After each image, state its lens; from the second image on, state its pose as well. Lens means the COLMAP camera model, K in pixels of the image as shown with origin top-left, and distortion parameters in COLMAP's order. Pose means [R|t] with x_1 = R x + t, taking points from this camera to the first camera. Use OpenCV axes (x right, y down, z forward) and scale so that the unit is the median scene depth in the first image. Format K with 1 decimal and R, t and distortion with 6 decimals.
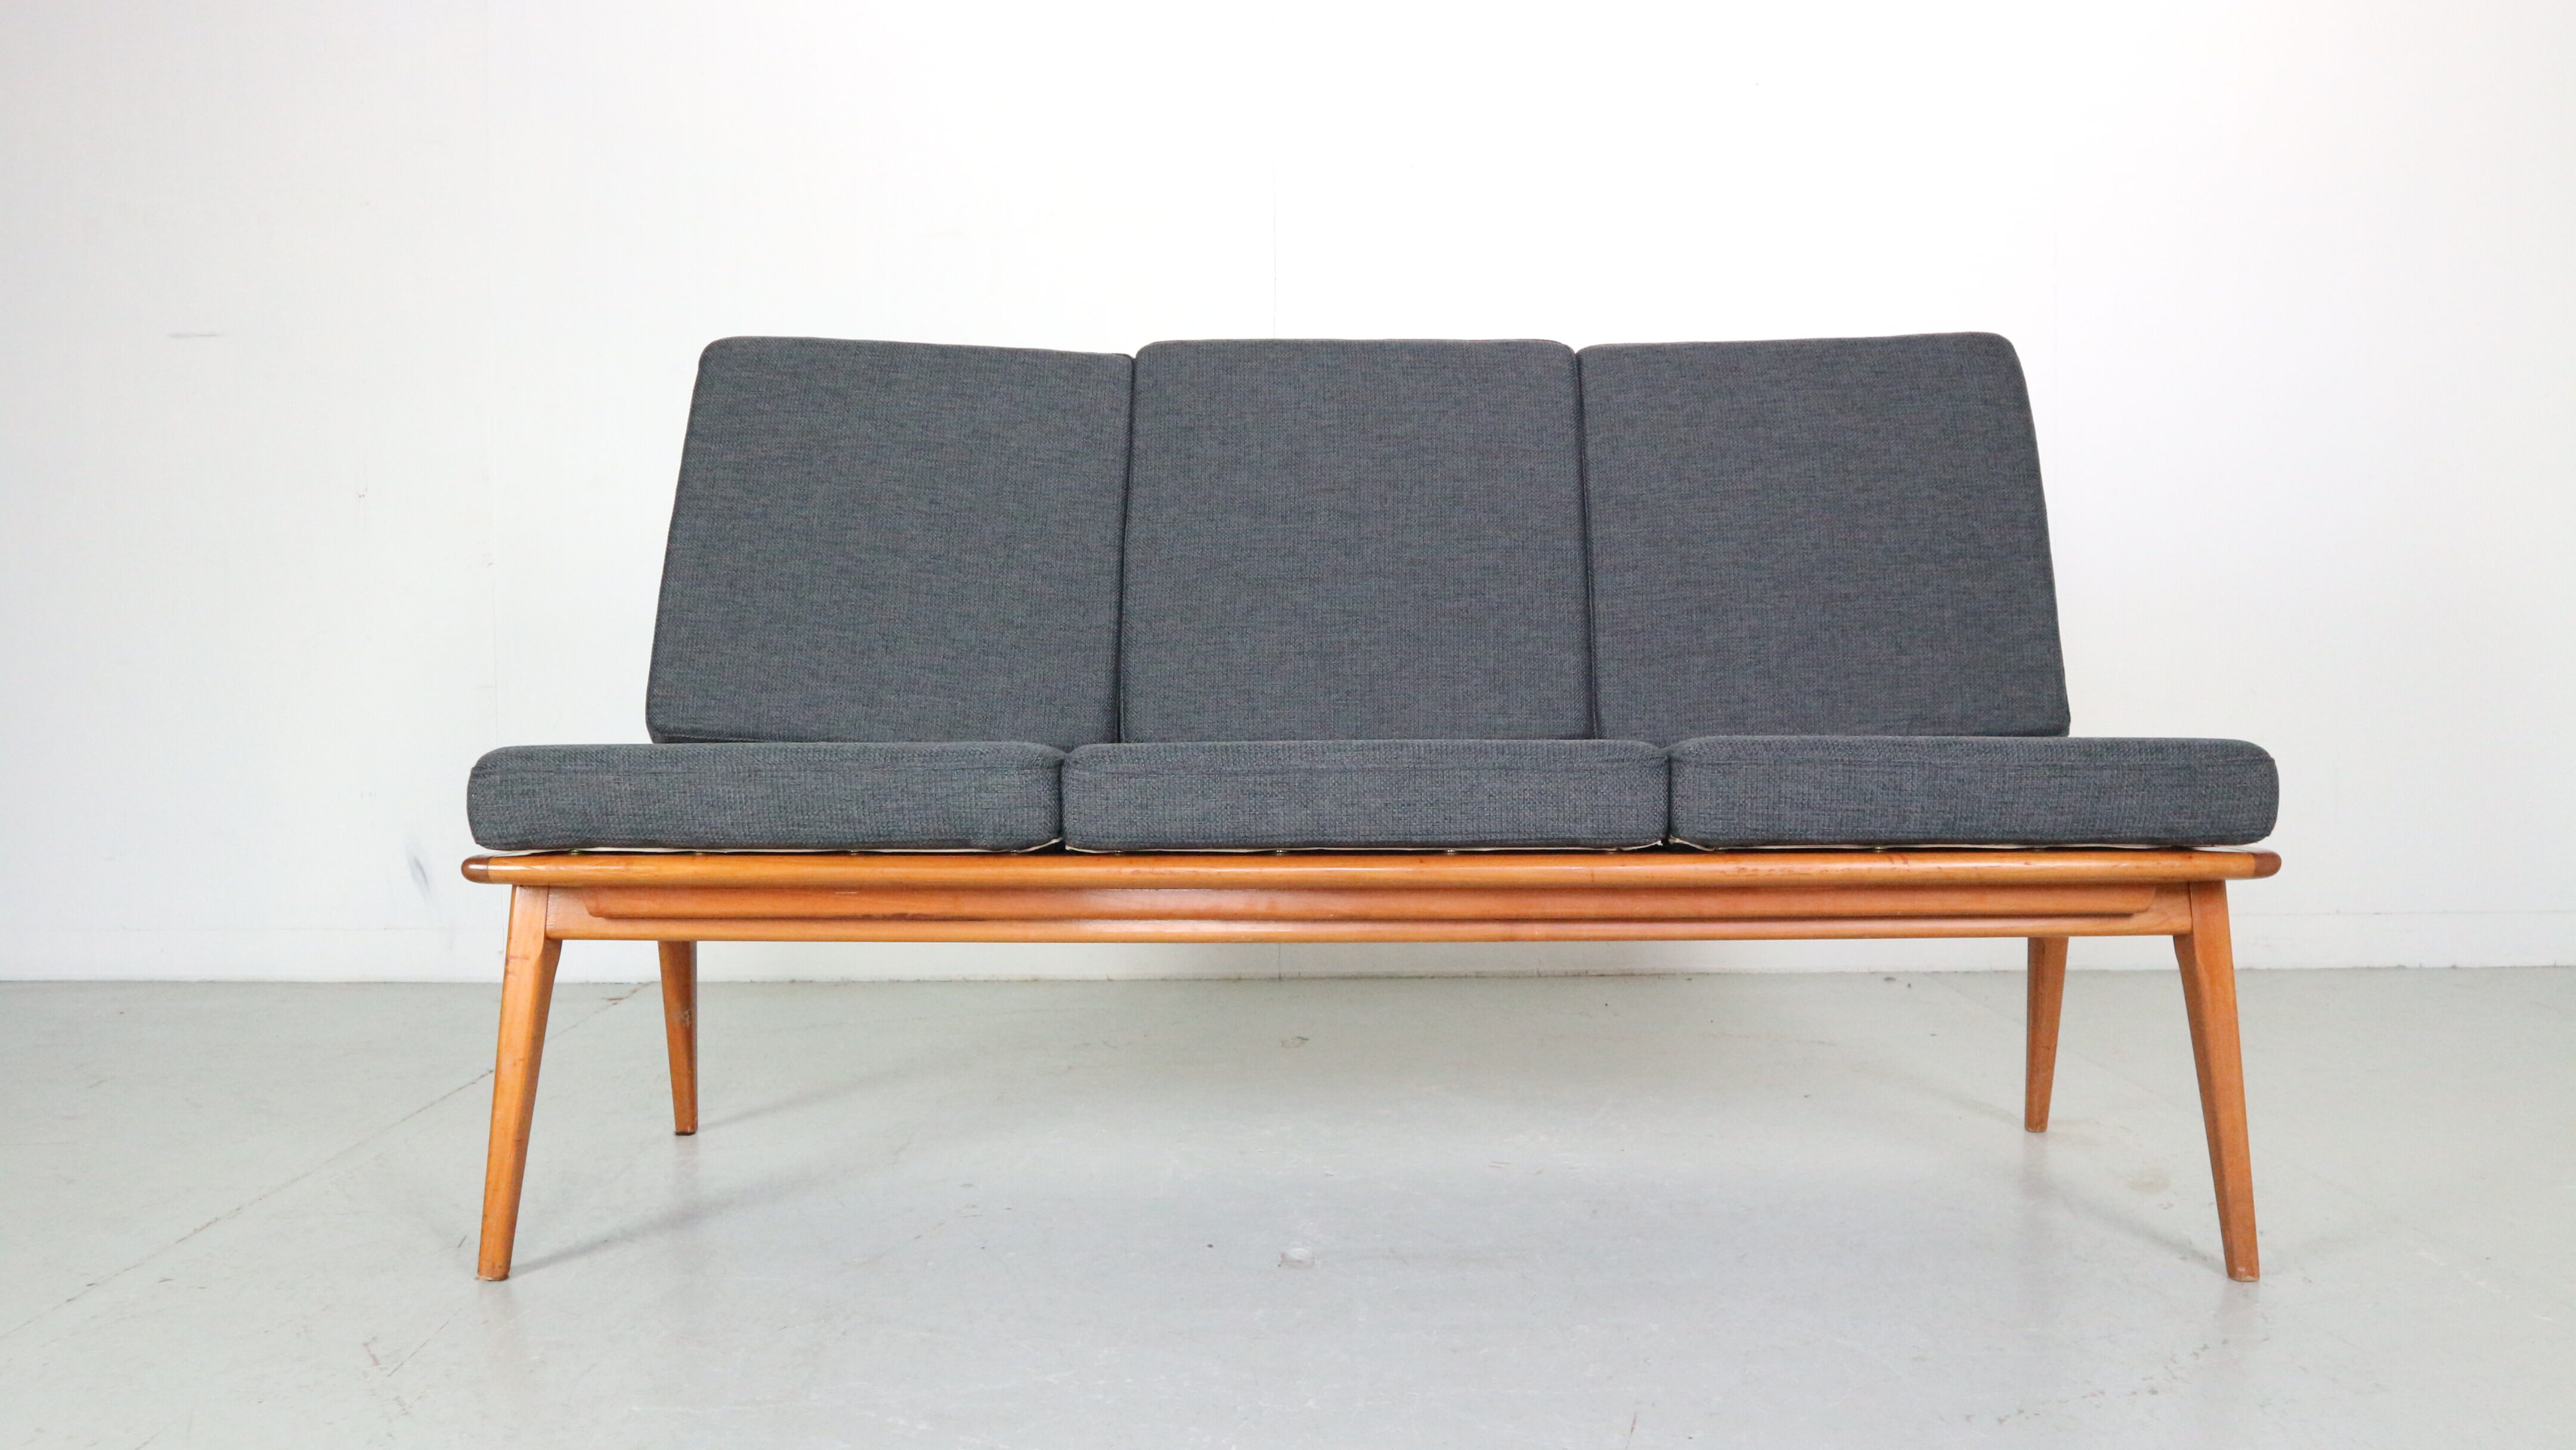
lens RADIAL K [[2001.7, 0, 1311.7], [0, 2001.7, 724.6], [0, 0, 1]] dist [-0.094010, 0.074305]
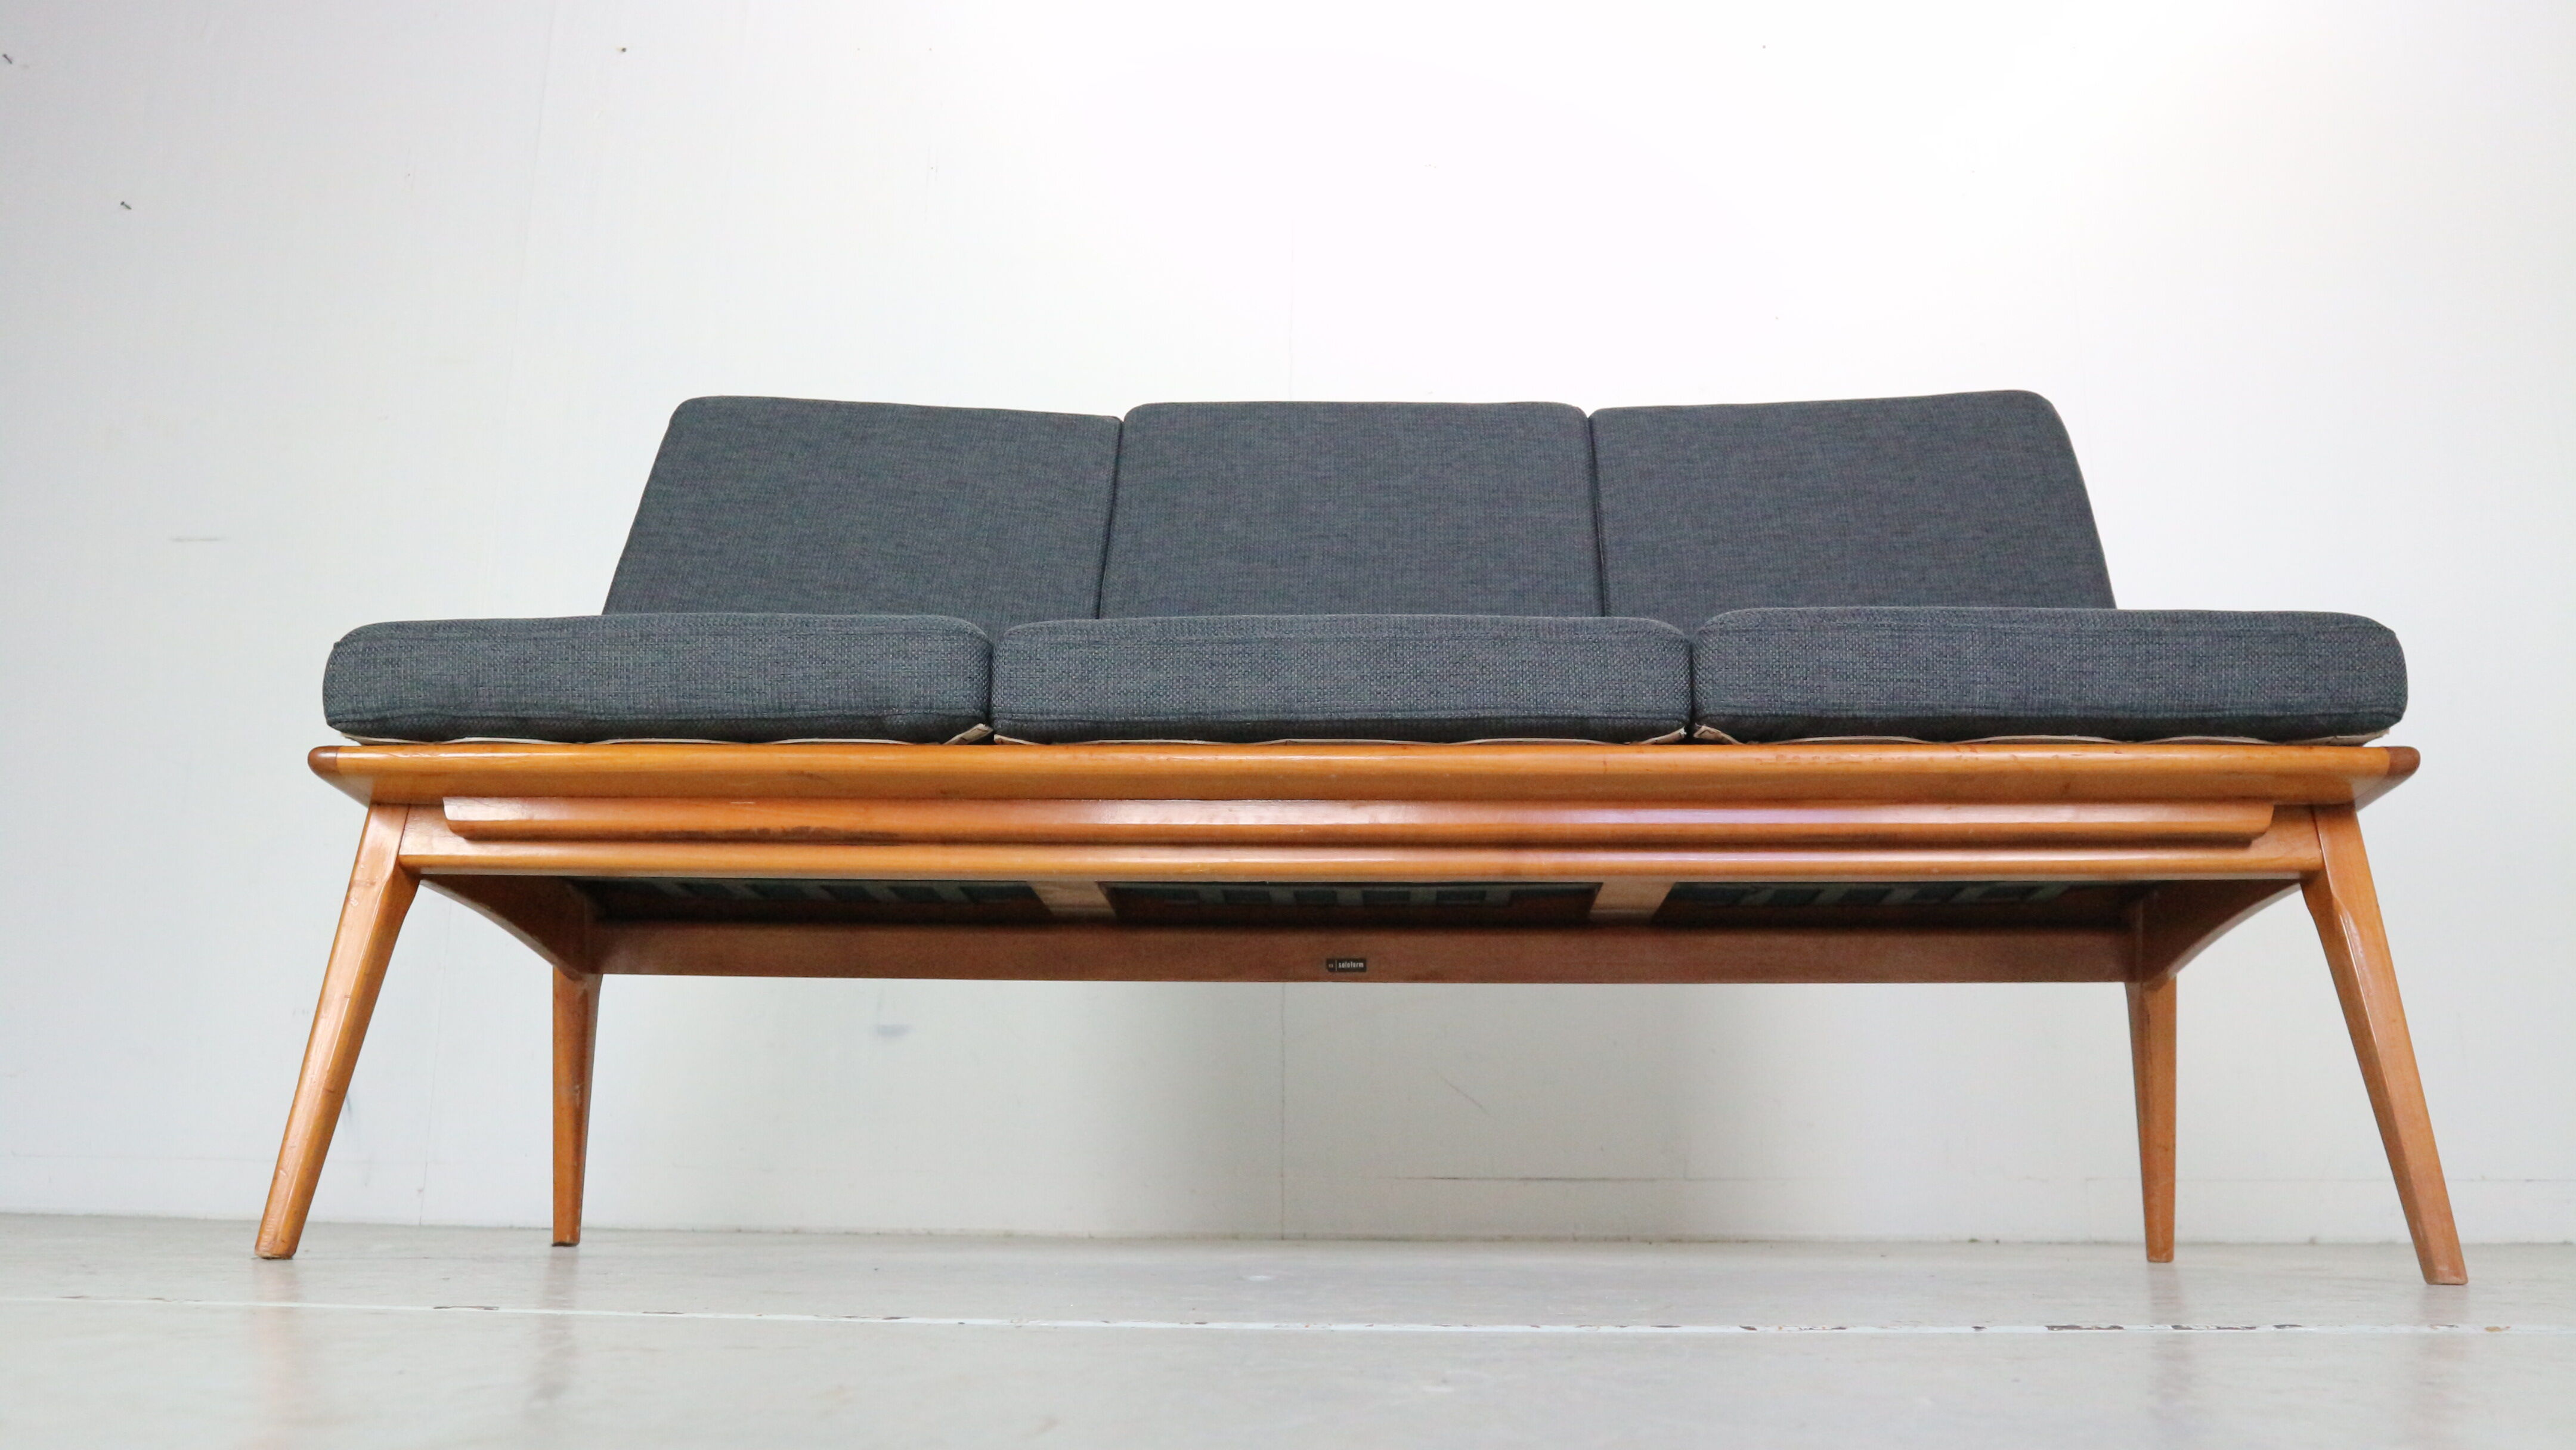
lens RADIAL K [[2001.7, 0, 1305.0], [0, 2001.7, 717.8], [0, 0, 1]] dist [-0.094010, 0.074305]
pose [[0.999512, 0.006168, -0.030620, 0.029700], [-0.014446, 0.960453, -0.278069, 0.228393], [0.027694, 0.278375, 0.960073, 0.132434]]
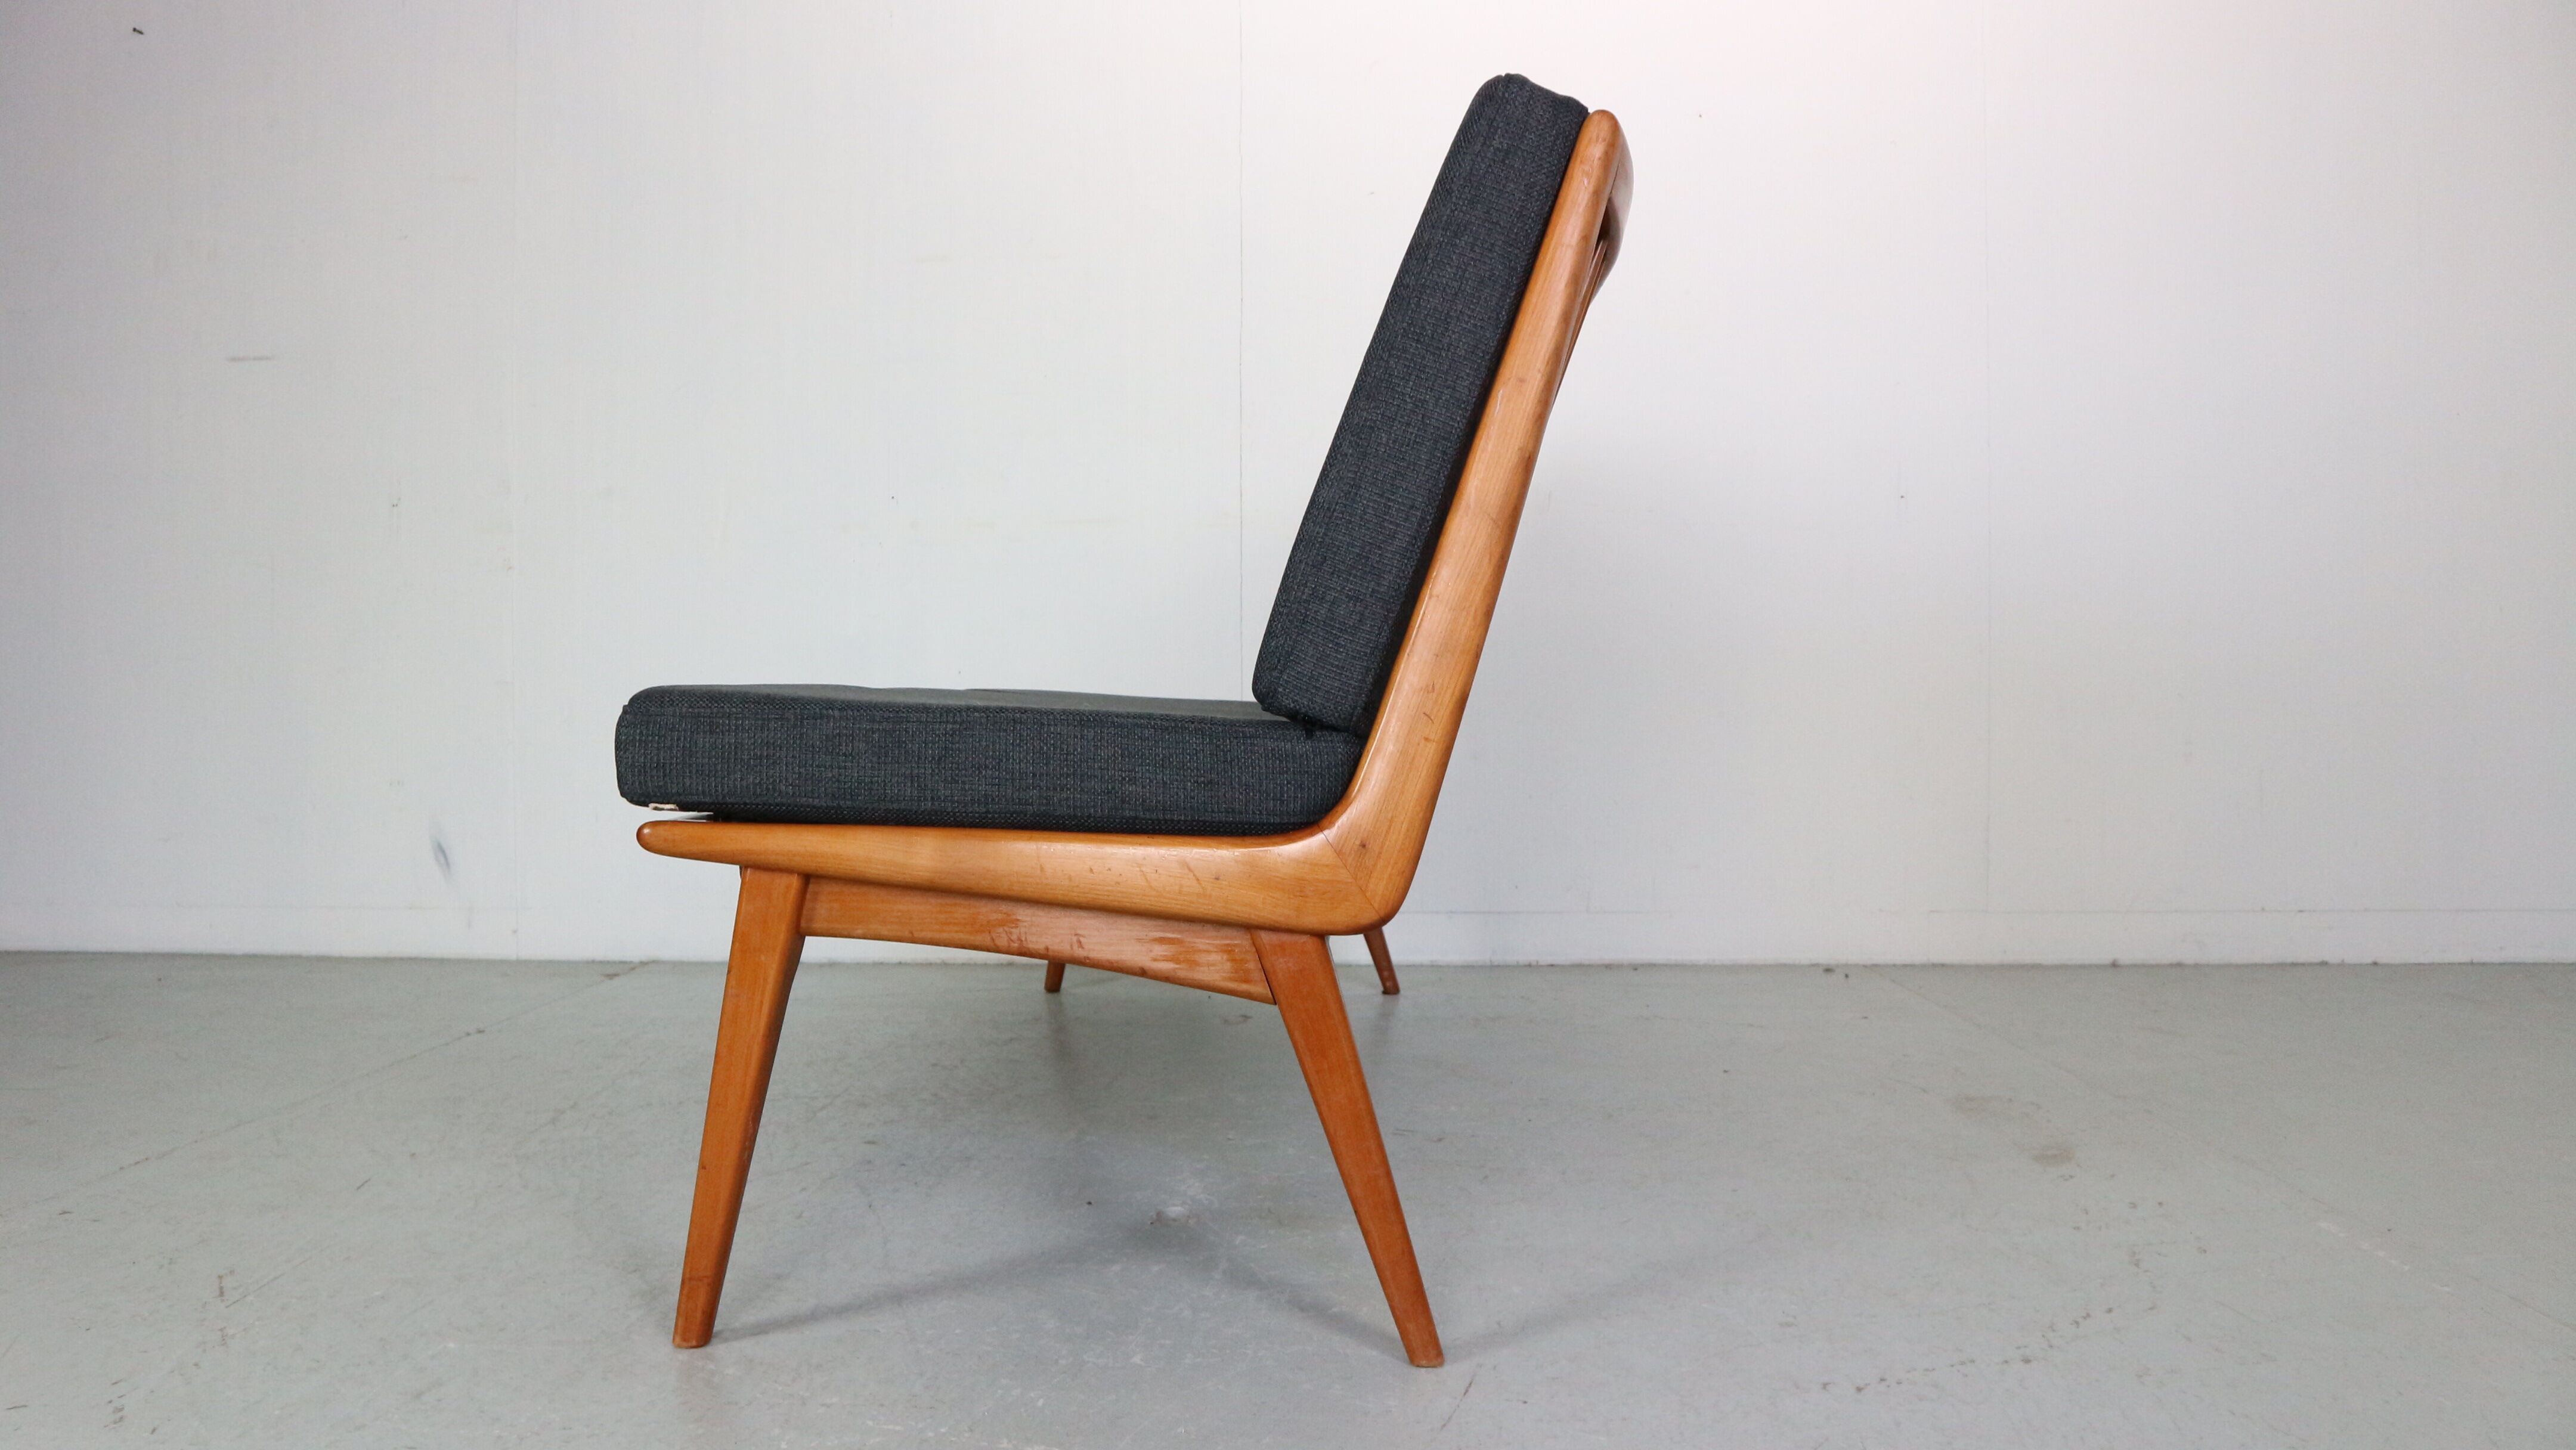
lens RADIAL K [[1799.0, 0, 1309.4], [0, 1799.0, 725.6], [0, 0, 1]] dist [-0.123697, 0.074341]
pose [[0.999495, 0.005772, -0.031262, 0.072466], [-0.006563, 0.999660, -0.025241, 0.038337], [0.031106, 0.025434, 0.999192, 0.092777]]
